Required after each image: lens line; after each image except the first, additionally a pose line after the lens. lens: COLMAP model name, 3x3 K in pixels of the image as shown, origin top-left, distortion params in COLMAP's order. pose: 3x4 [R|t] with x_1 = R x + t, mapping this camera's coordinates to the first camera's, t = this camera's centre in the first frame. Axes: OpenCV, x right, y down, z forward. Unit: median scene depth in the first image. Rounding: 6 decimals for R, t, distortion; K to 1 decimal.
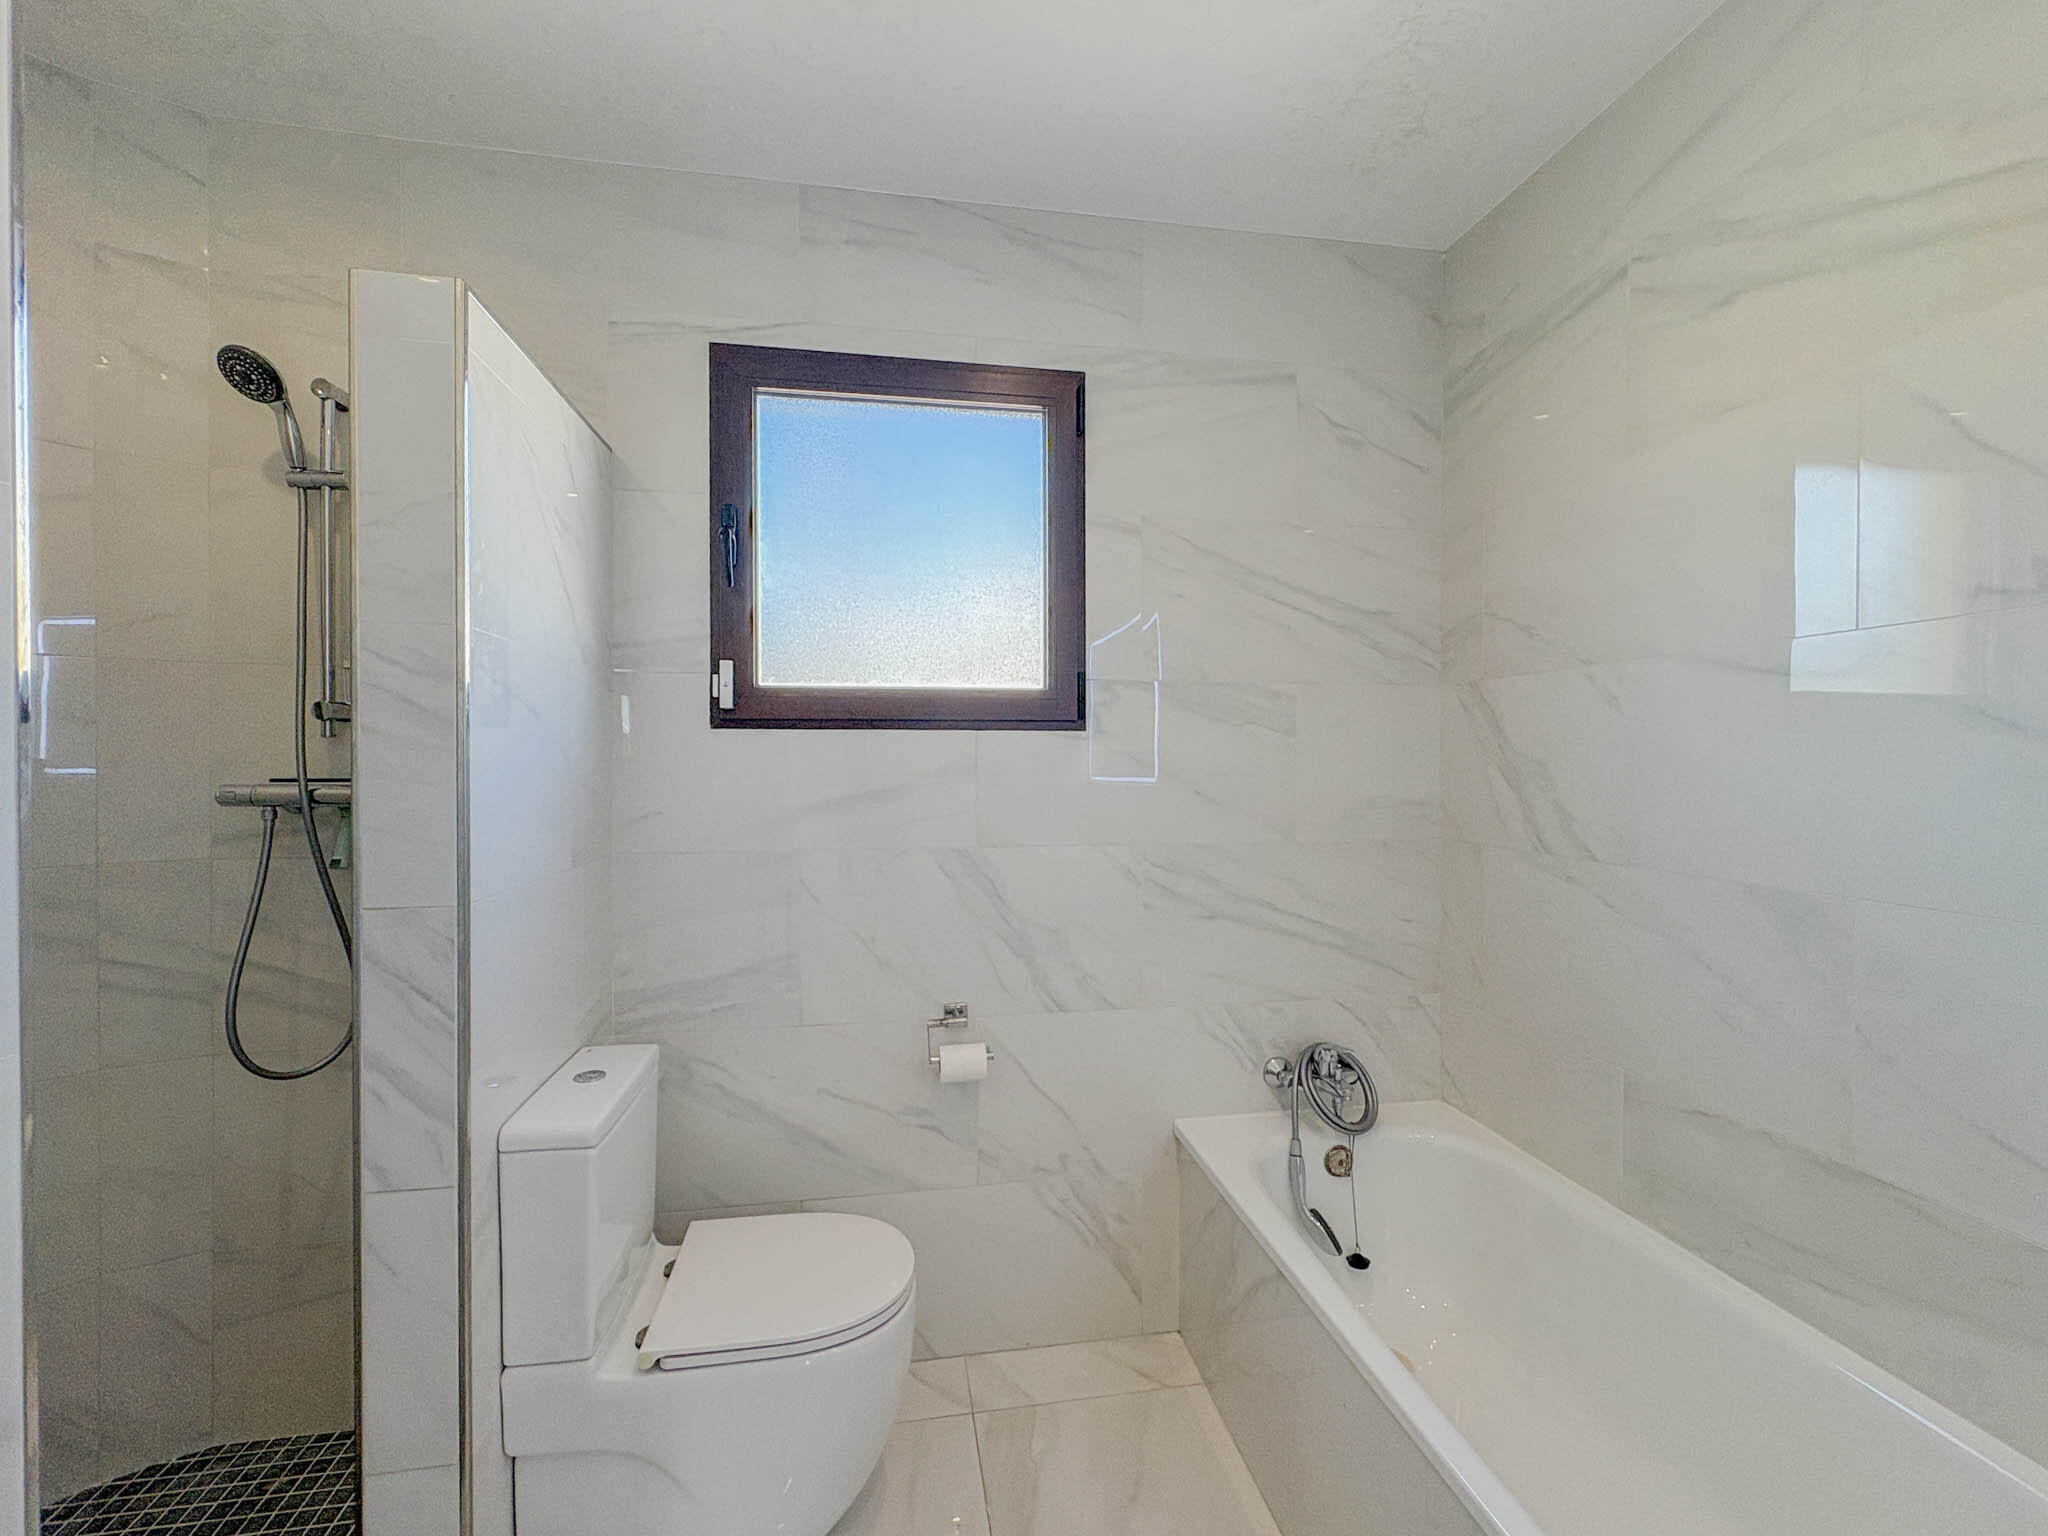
lens RADIAL K [[813.4, 0, 1024.0], [0, 813.4, 768.0], [0, 0, 1]] dist [0.000564, 0.000362]
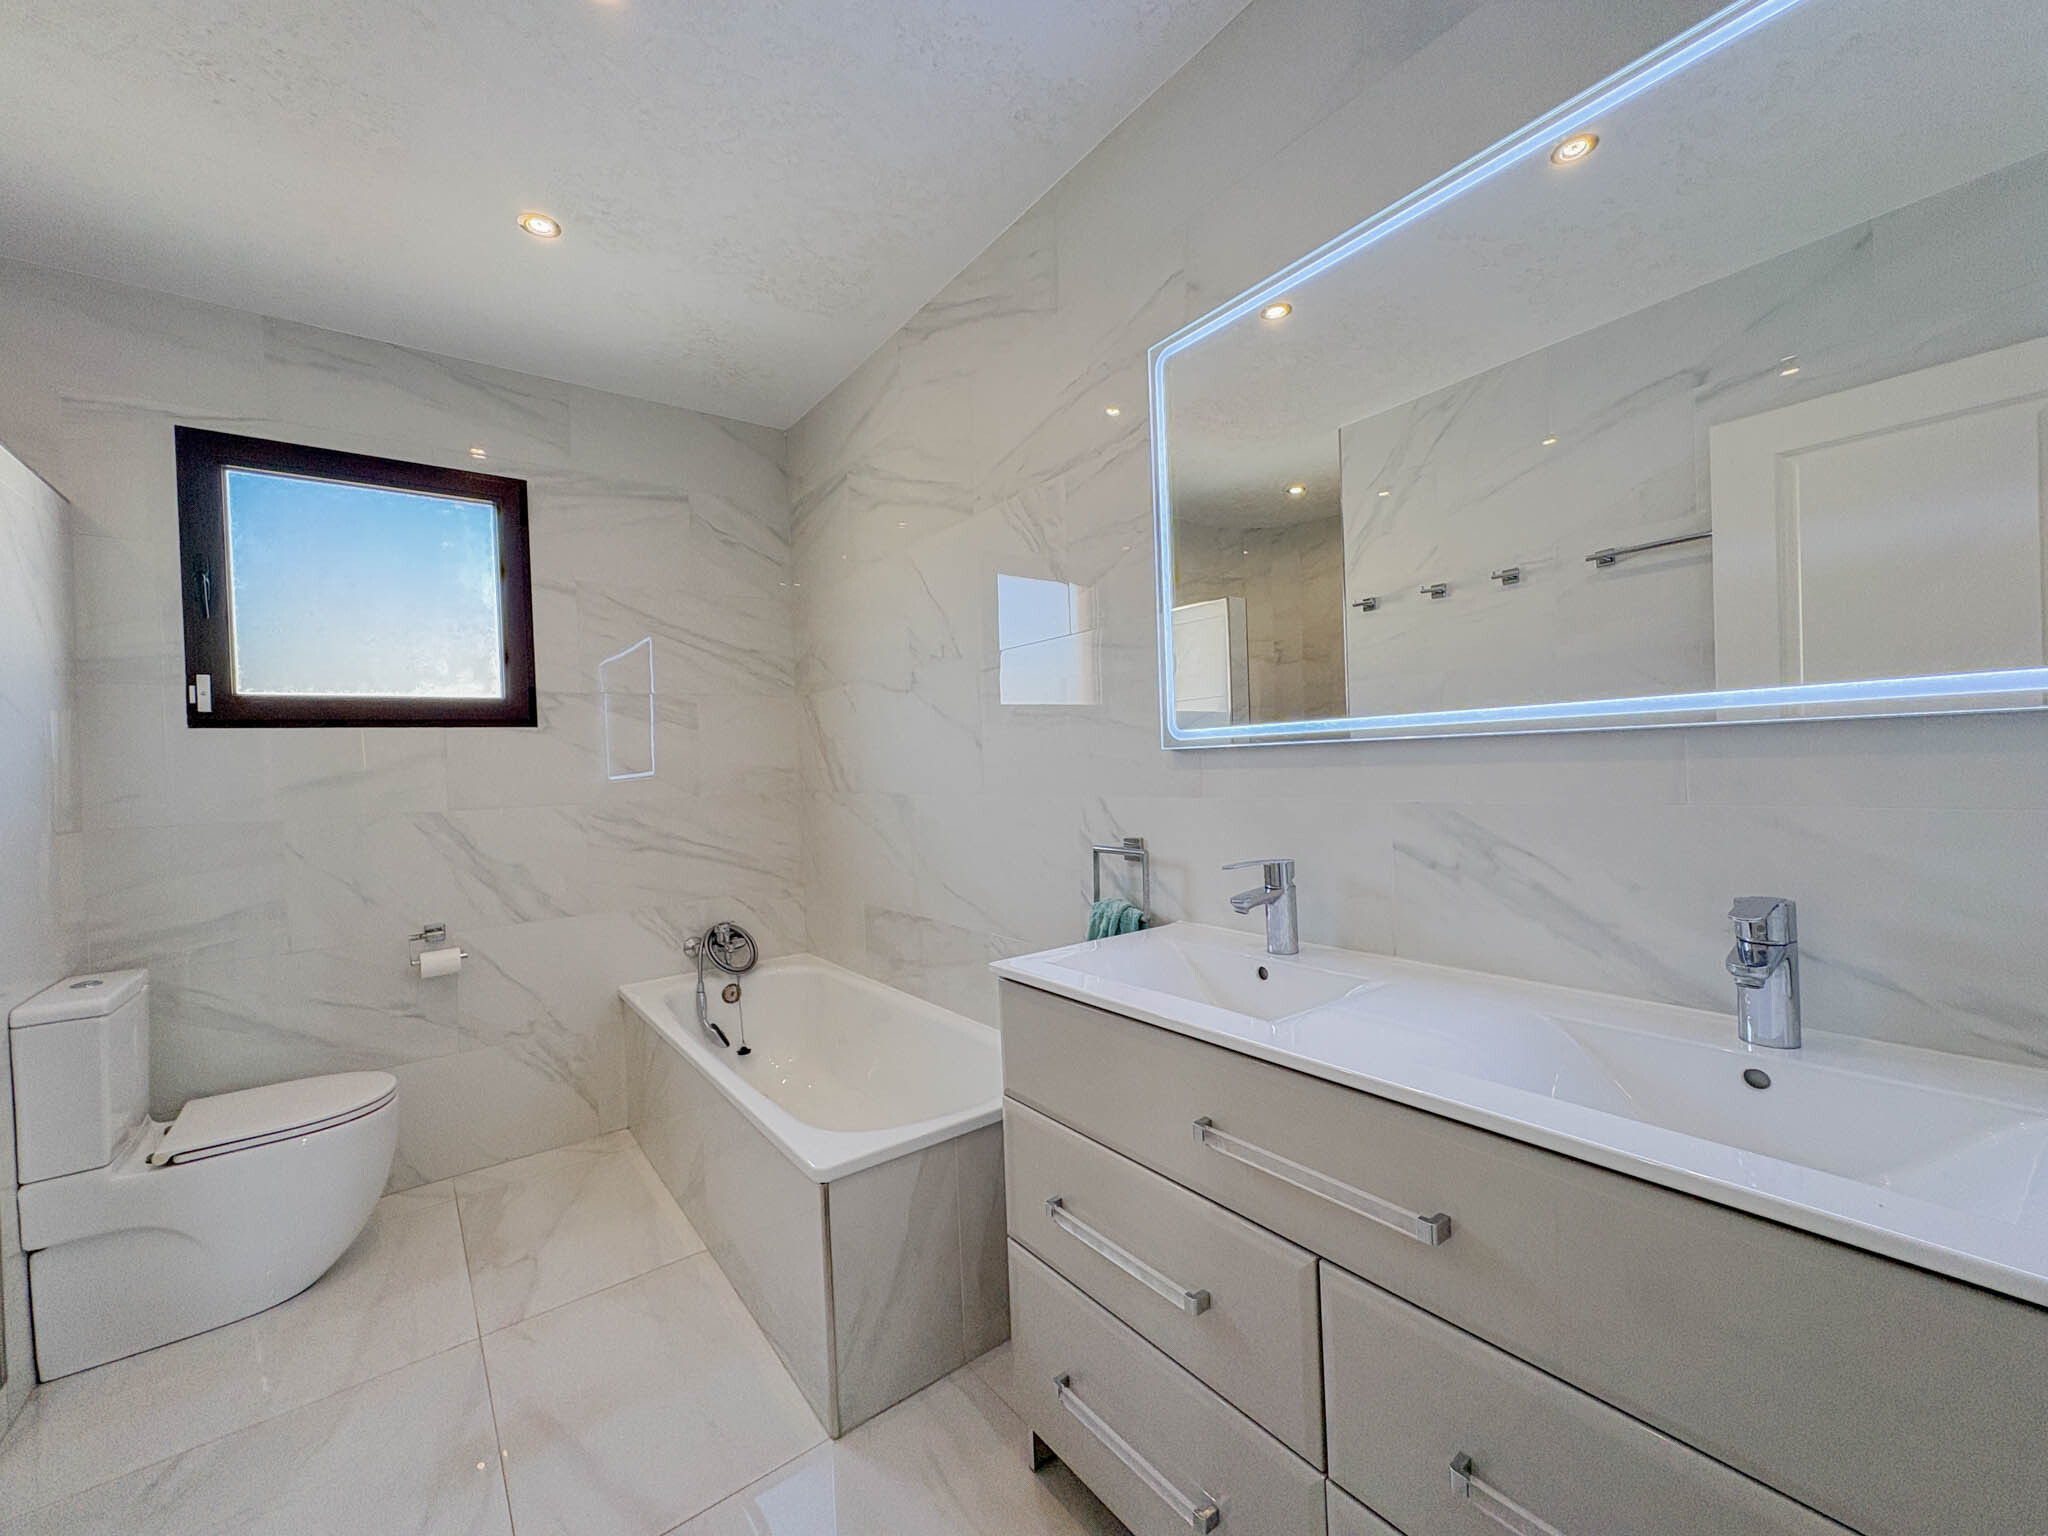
lens RADIAL K [[813.4, 0, 1024.0], [0, 813.4, 768.0], [0, 0, 1]] dist [0.000564, 0.000362]
pose [[0.886475, -0.036427, 0.461341, 0.176206], [0.043632, 0.999035, -0.004957, 0.074180], [-0.460715, 0.024523, 0.887209, -0.699558]]
